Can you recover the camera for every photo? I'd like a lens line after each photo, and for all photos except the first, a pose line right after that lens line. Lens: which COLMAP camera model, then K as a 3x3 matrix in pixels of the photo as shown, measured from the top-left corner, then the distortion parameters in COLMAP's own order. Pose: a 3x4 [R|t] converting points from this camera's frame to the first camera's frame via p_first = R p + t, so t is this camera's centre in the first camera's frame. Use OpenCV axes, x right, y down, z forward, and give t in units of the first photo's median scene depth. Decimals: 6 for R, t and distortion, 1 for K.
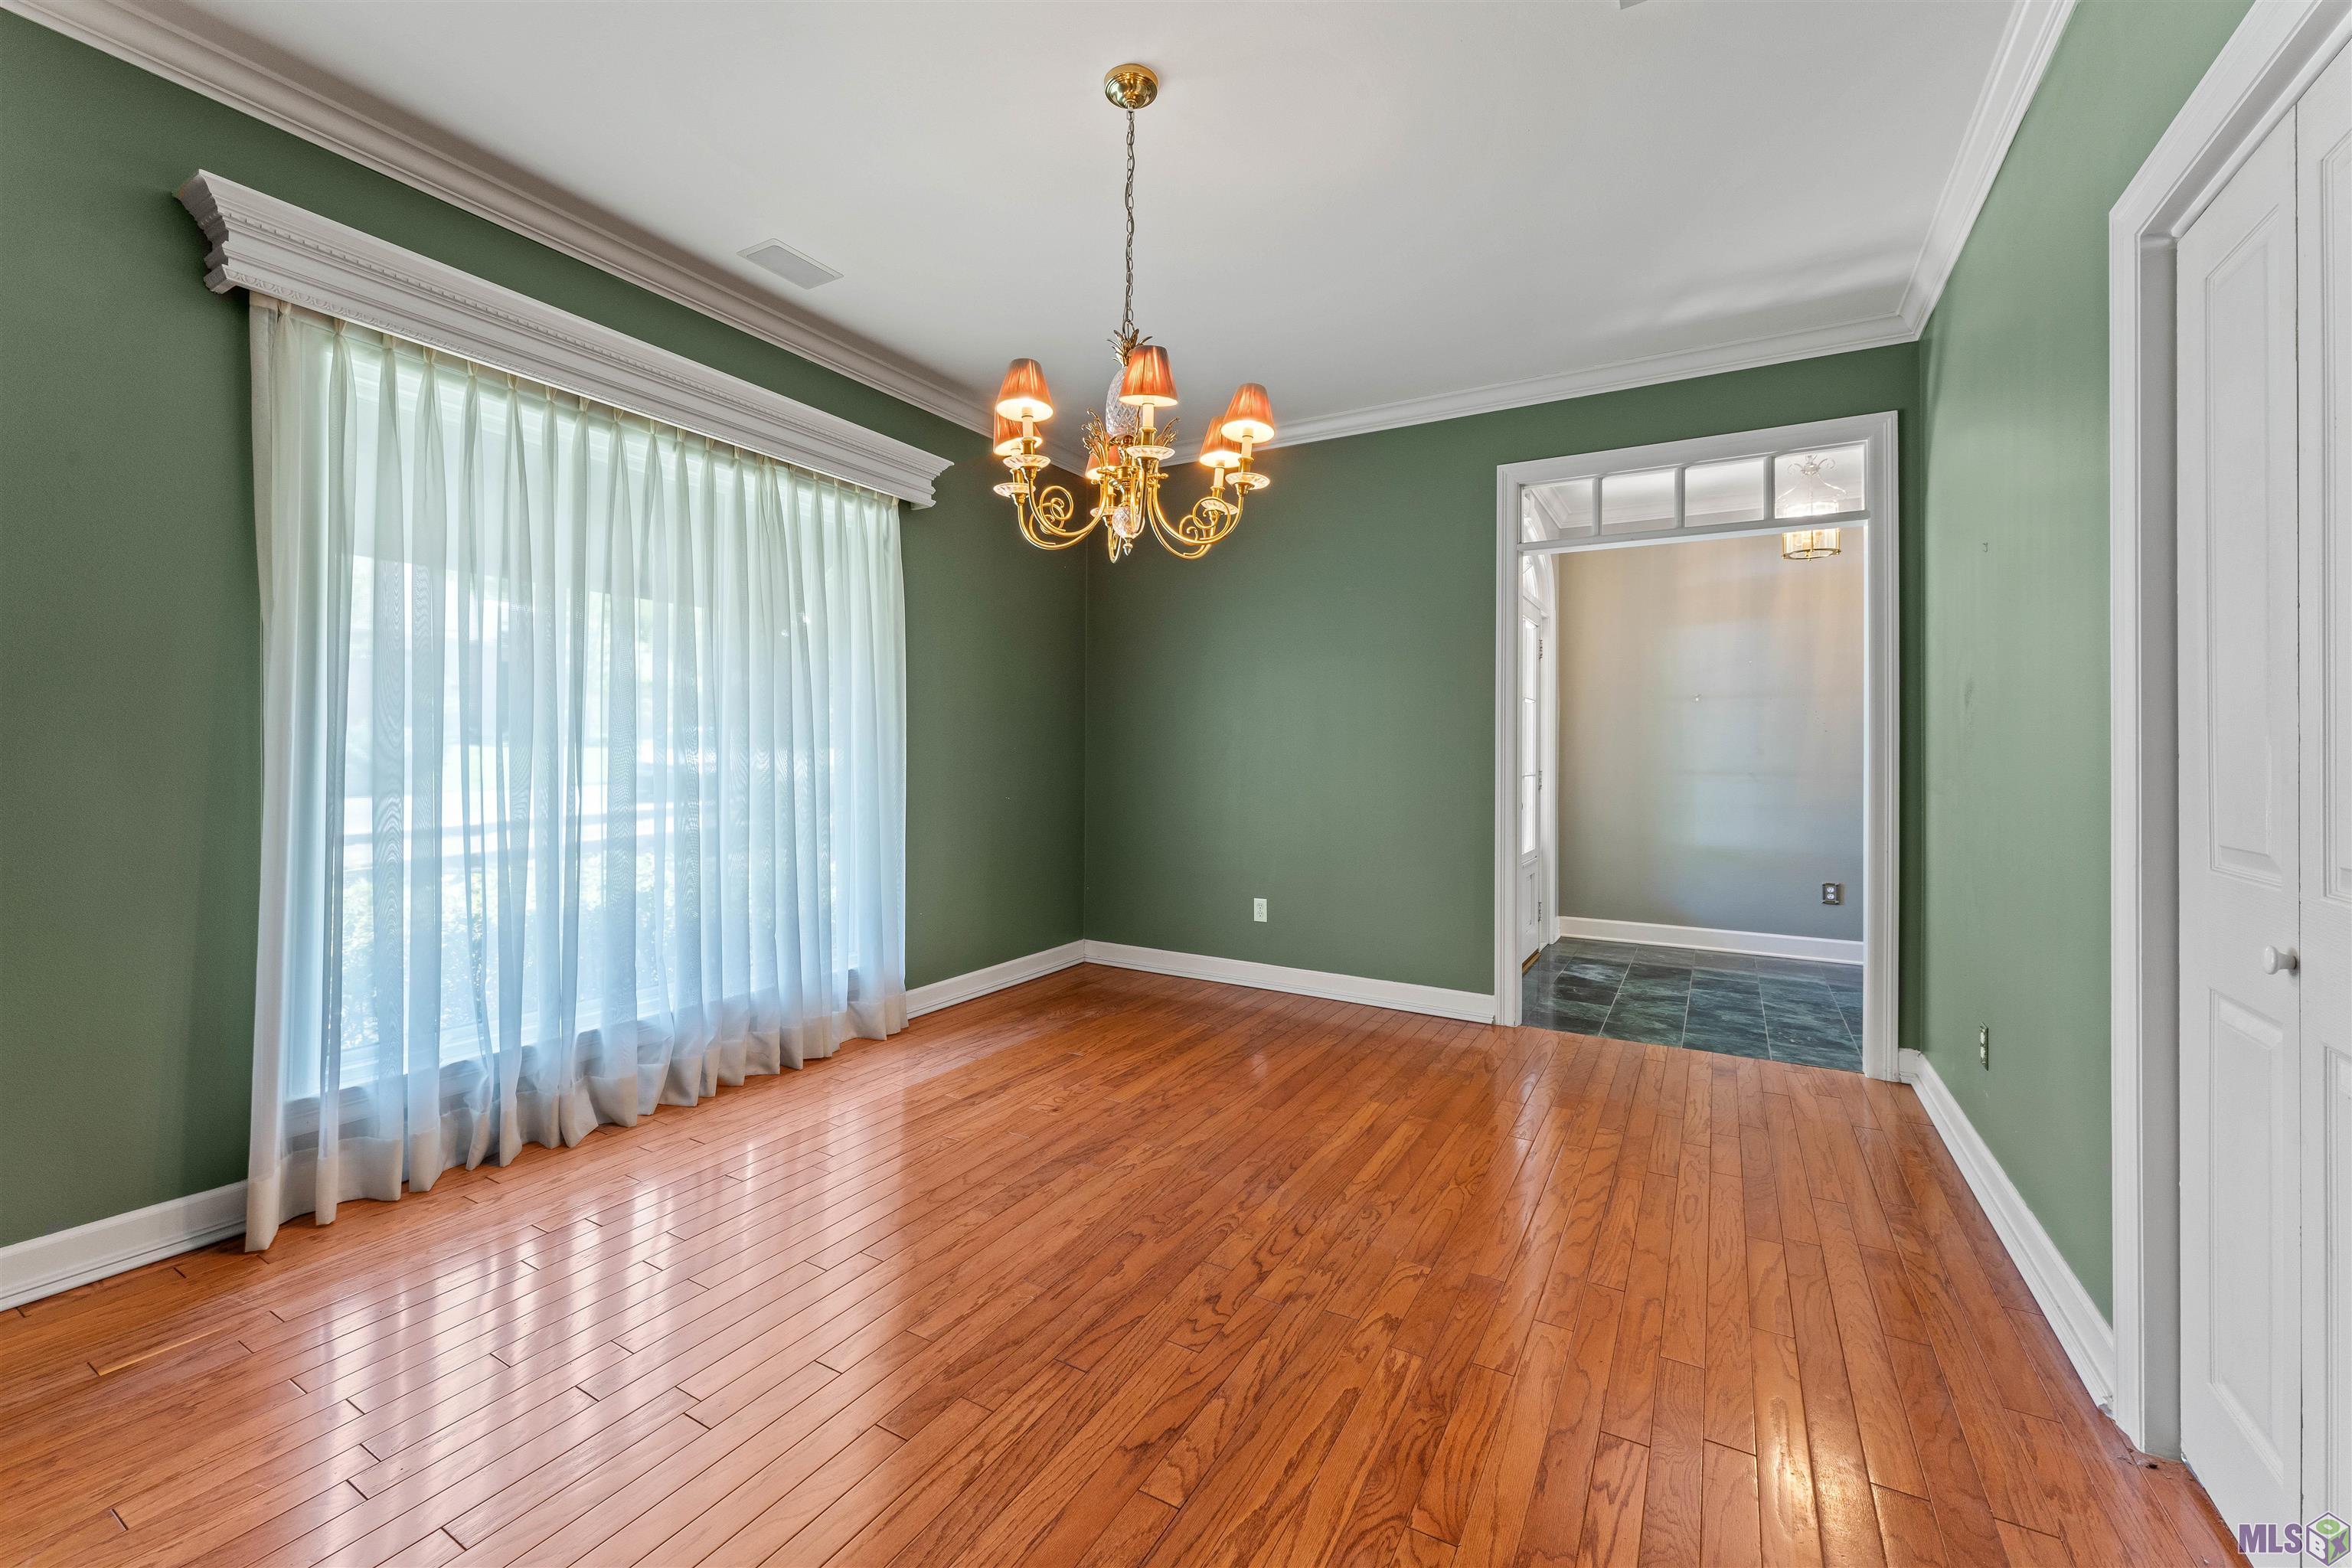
lens RADIAL K [[956.1, 0, 1181.1], [0, 956.1, 760.2], [0, 0, 1]] dist [0.001286, 0.000102]
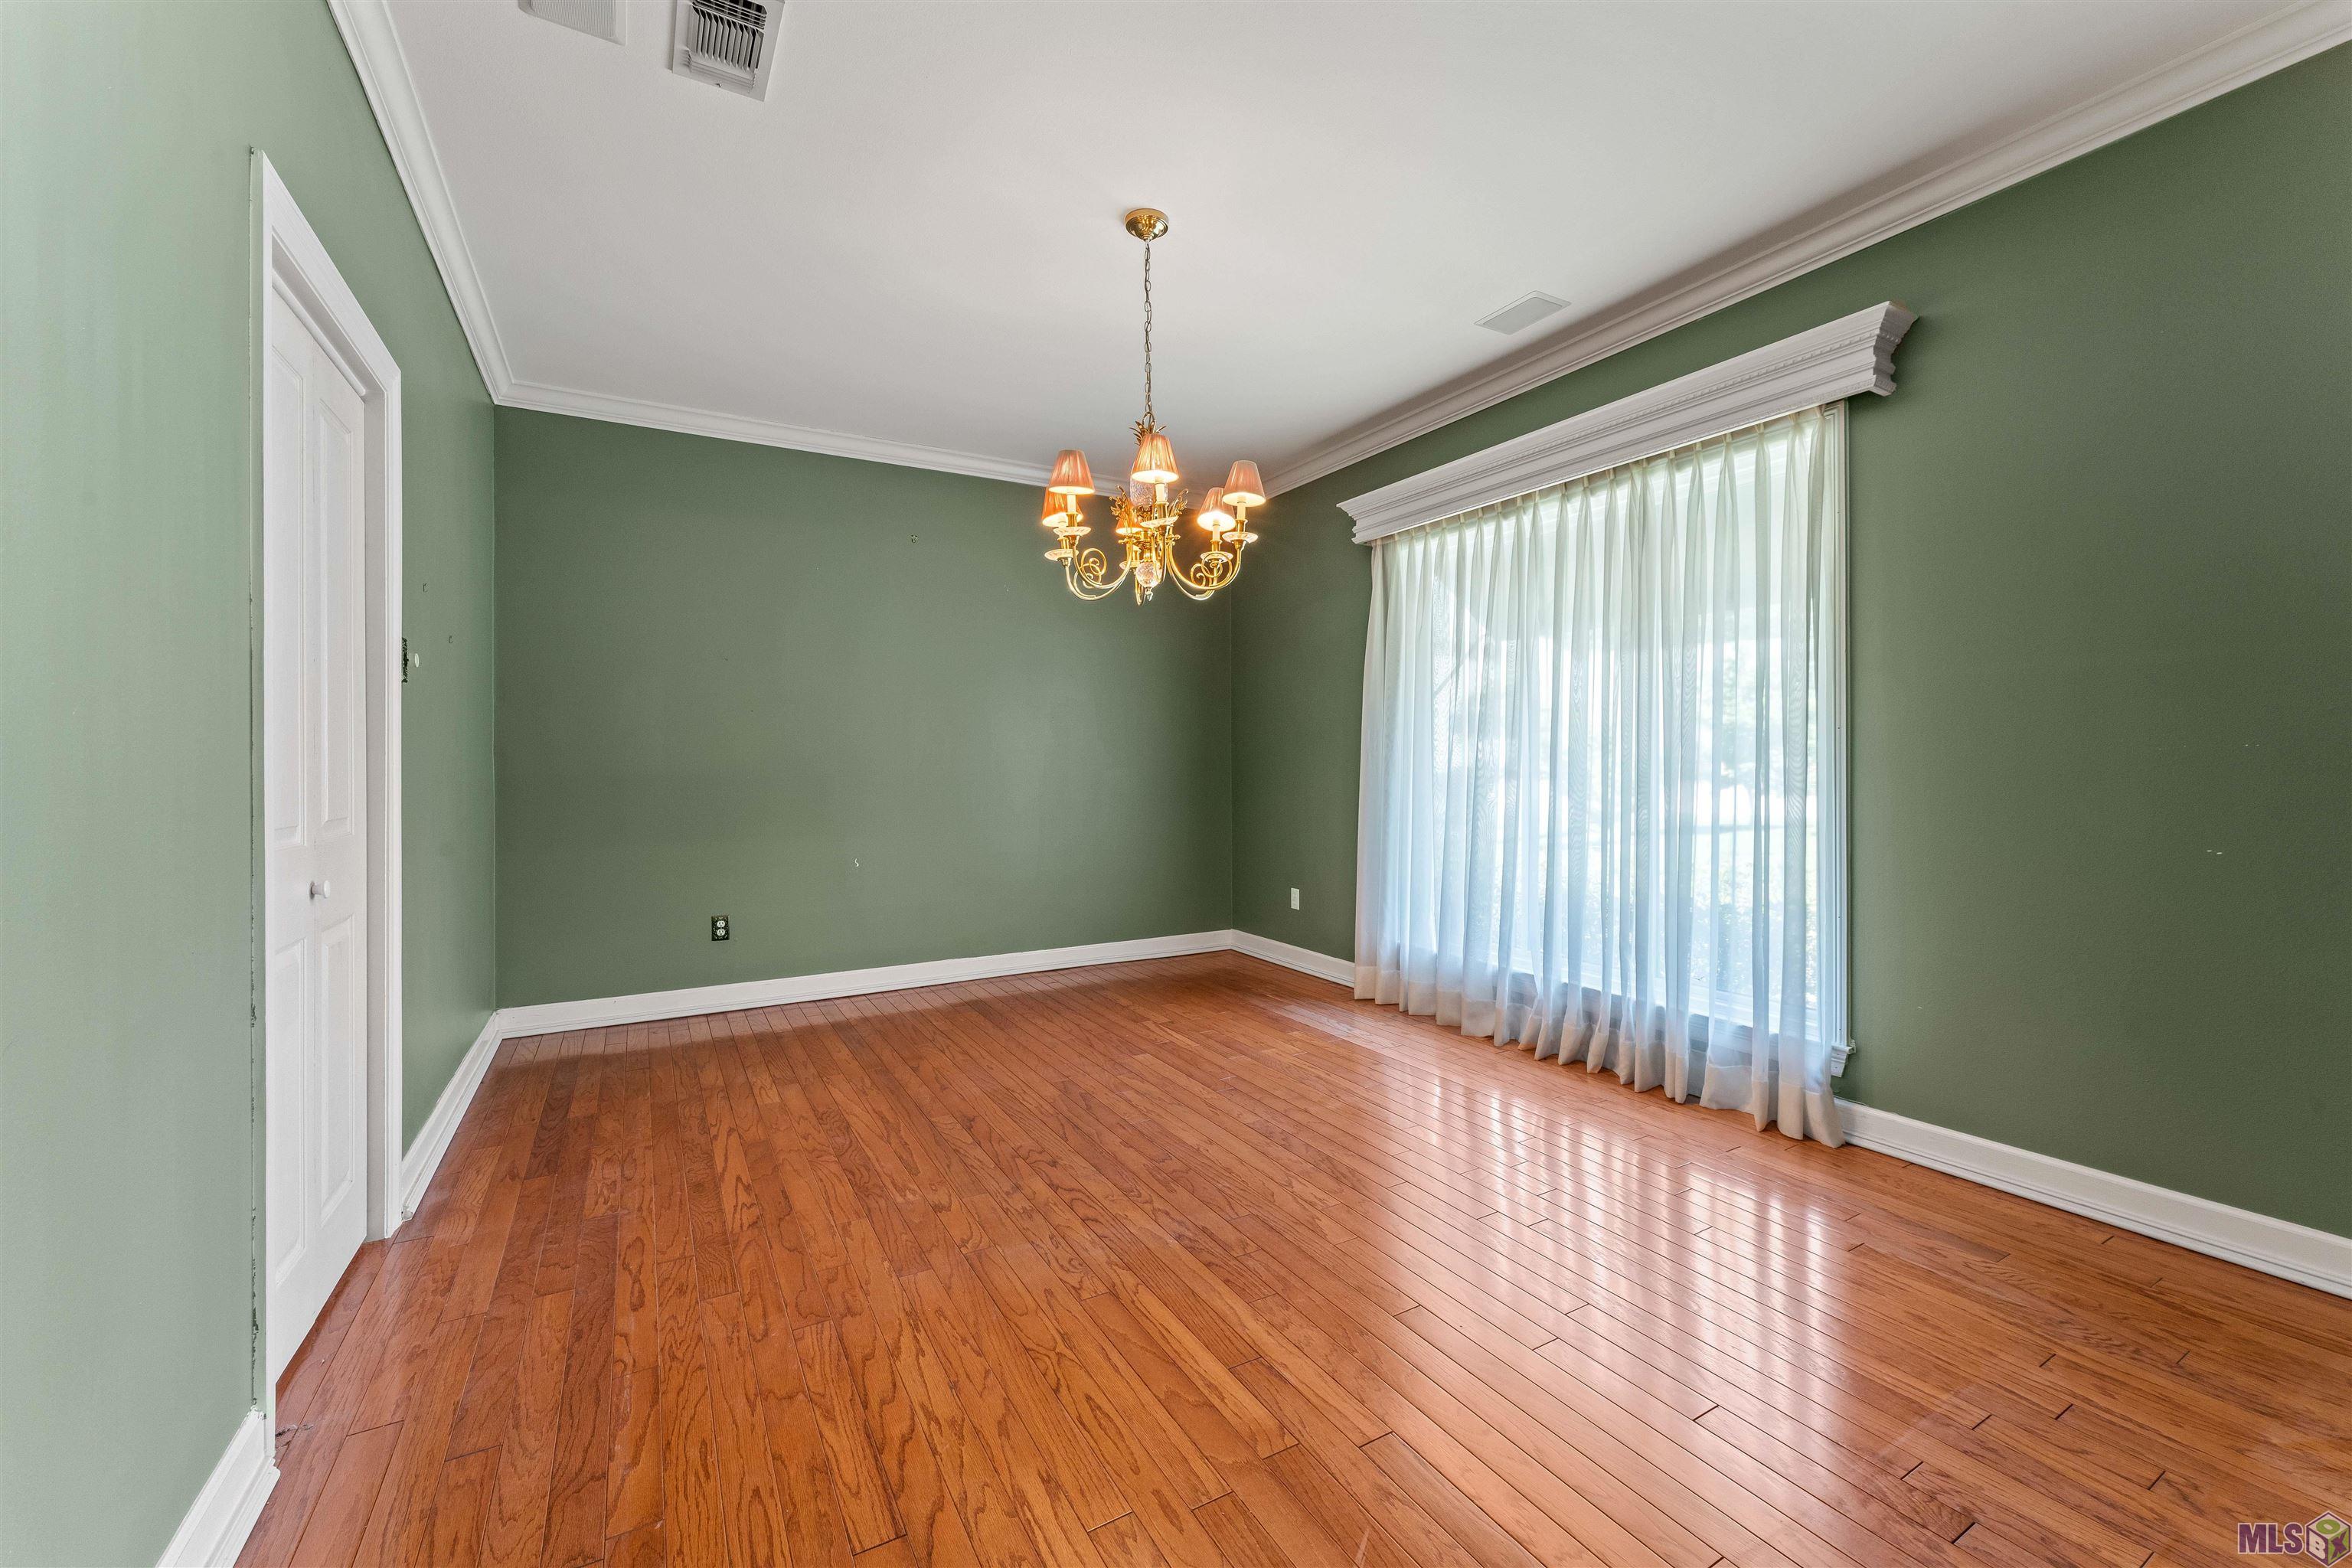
lens RADIAL K [[956.1, 0, 1181.1], [0, 956.1, 760.2], [0, 0, 1]] dist [0.001286, 0.000102]
pose [[-0.514447, -0.009306, -0.857472, 0.877040], [-0.006871, 0.999954, -0.006730, 0.003746], [0.857495, 0.002429, -0.514487, 1.473592]]
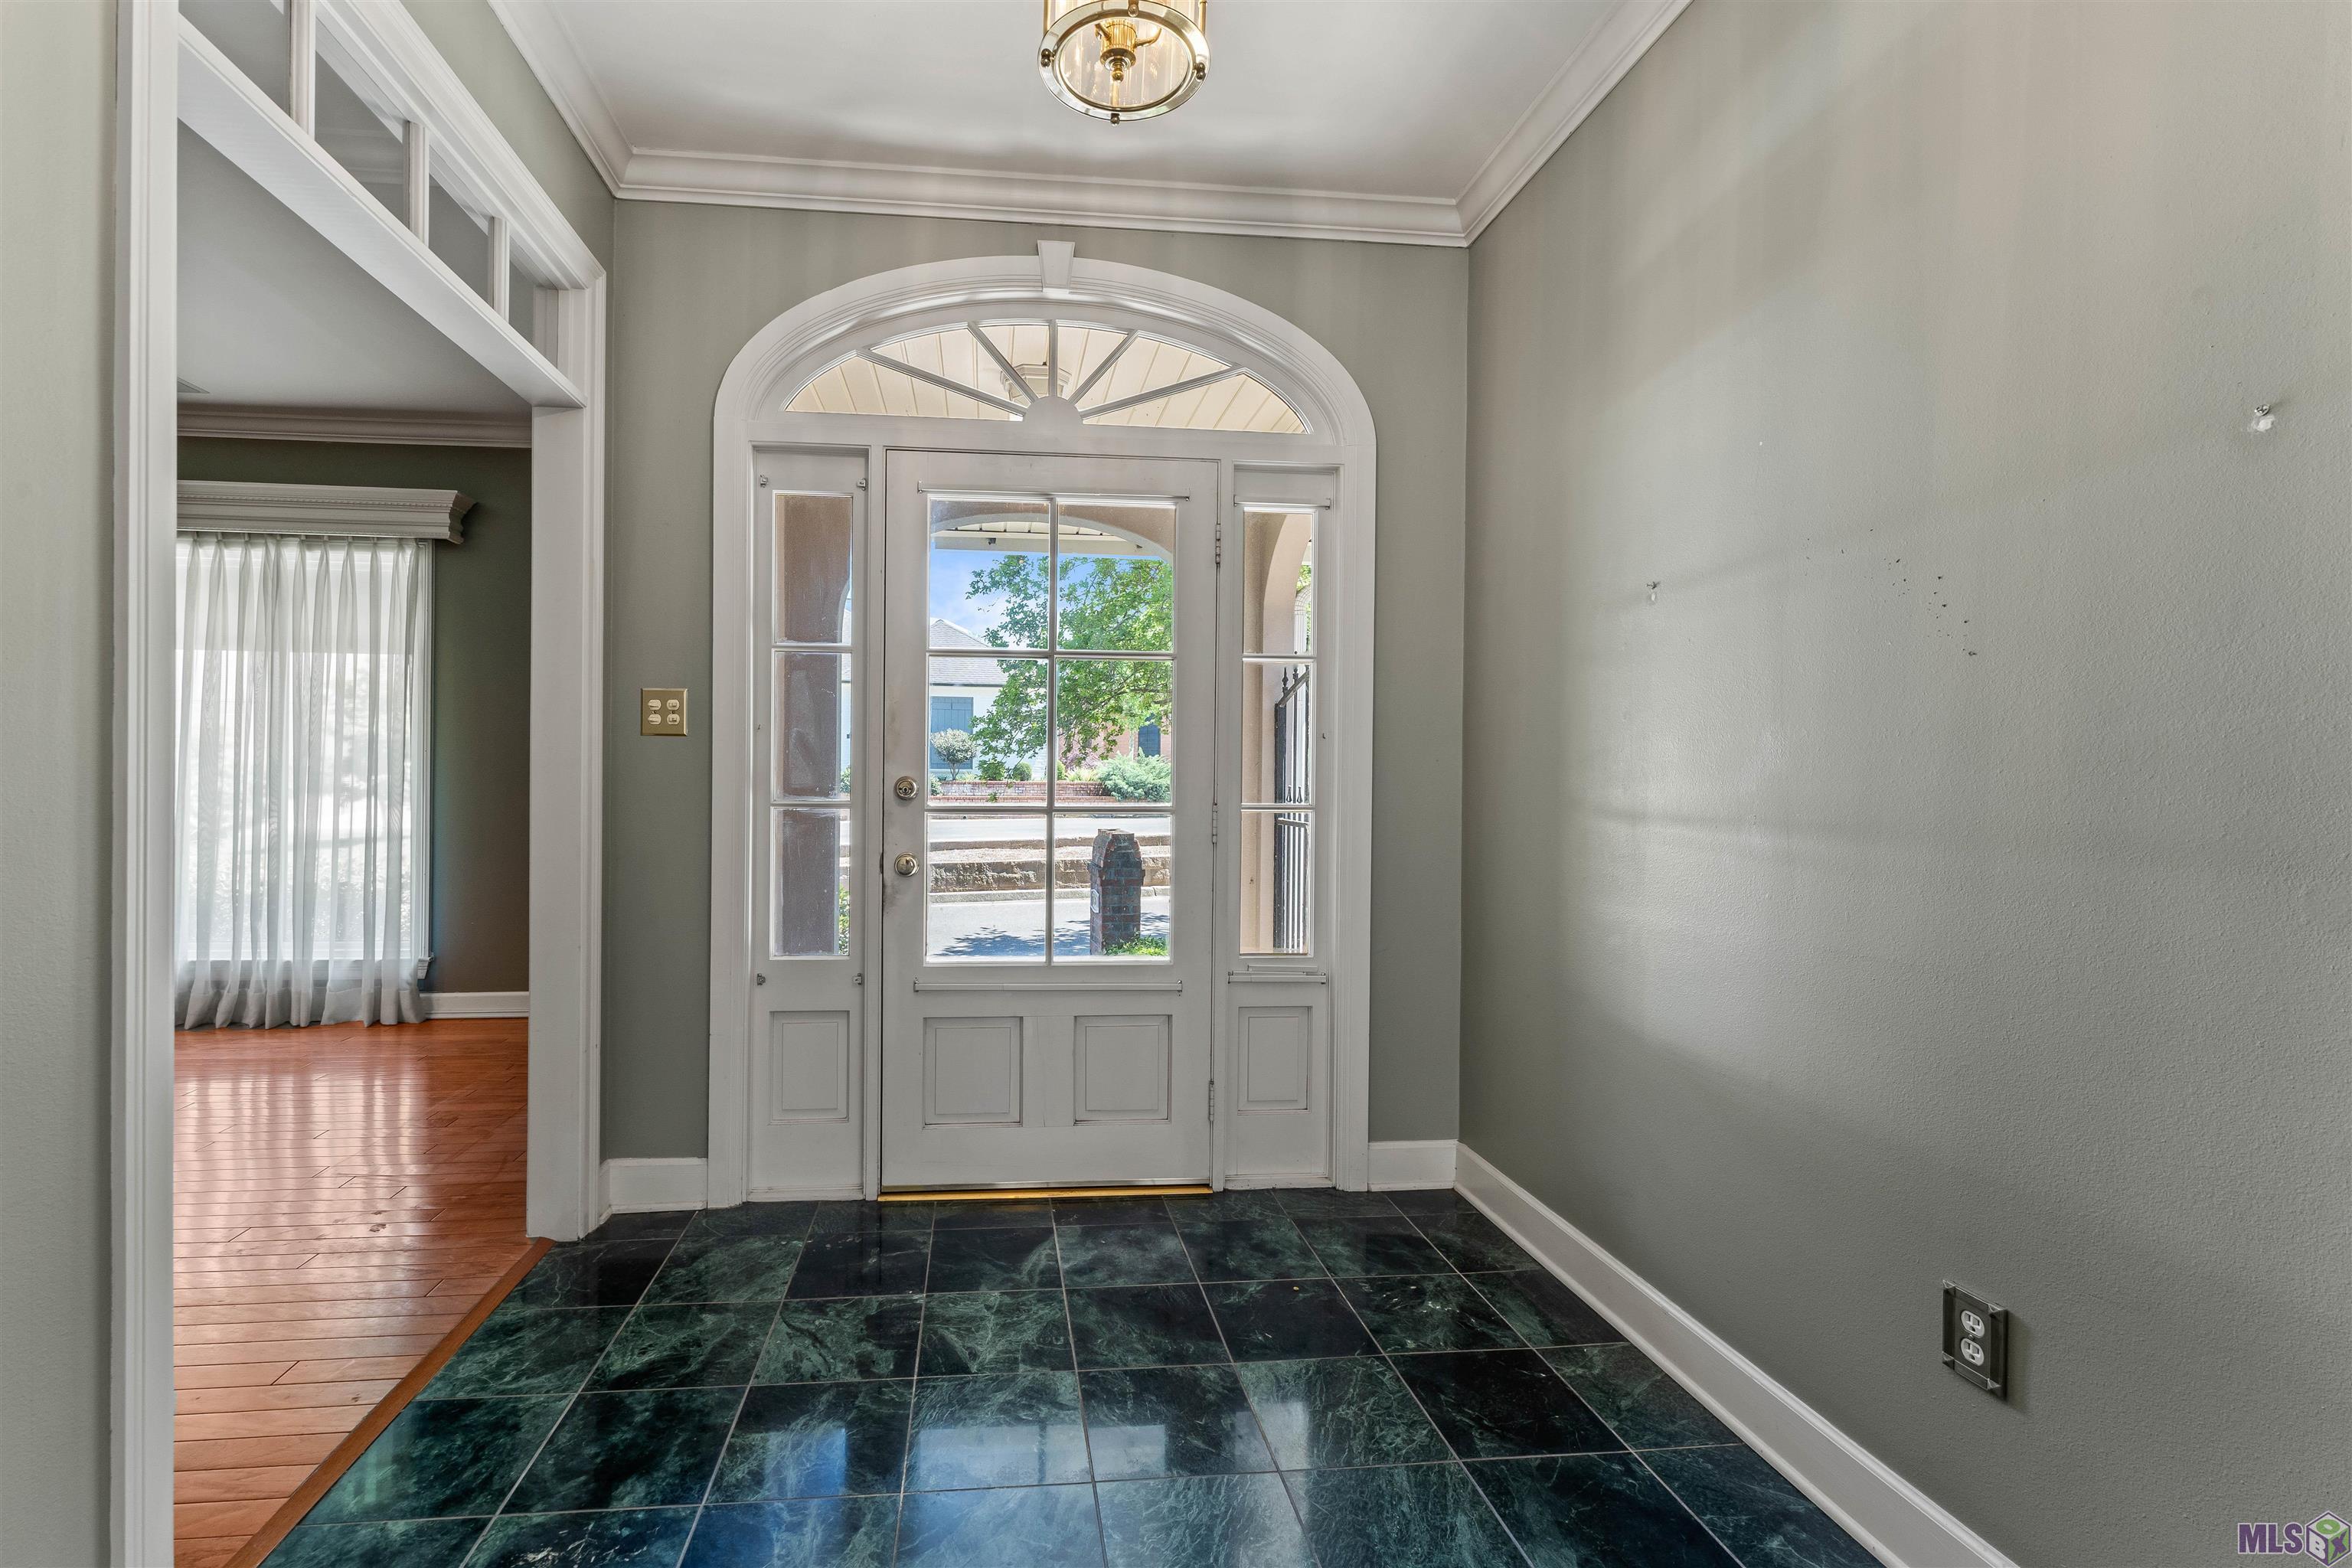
lens RADIAL K [[971.3, 0, 1084.0], [0, 971.3, 789.3], [0, 0, 1]] dist [0.004154, 0.000313]
pose [[0.577725, -0.004234, -0.816221, 1.623251], [-0.007933, 0.999910, -0.010802, 0.030344], [0.816193, 0.012716, 0.577639, 1.513416]]
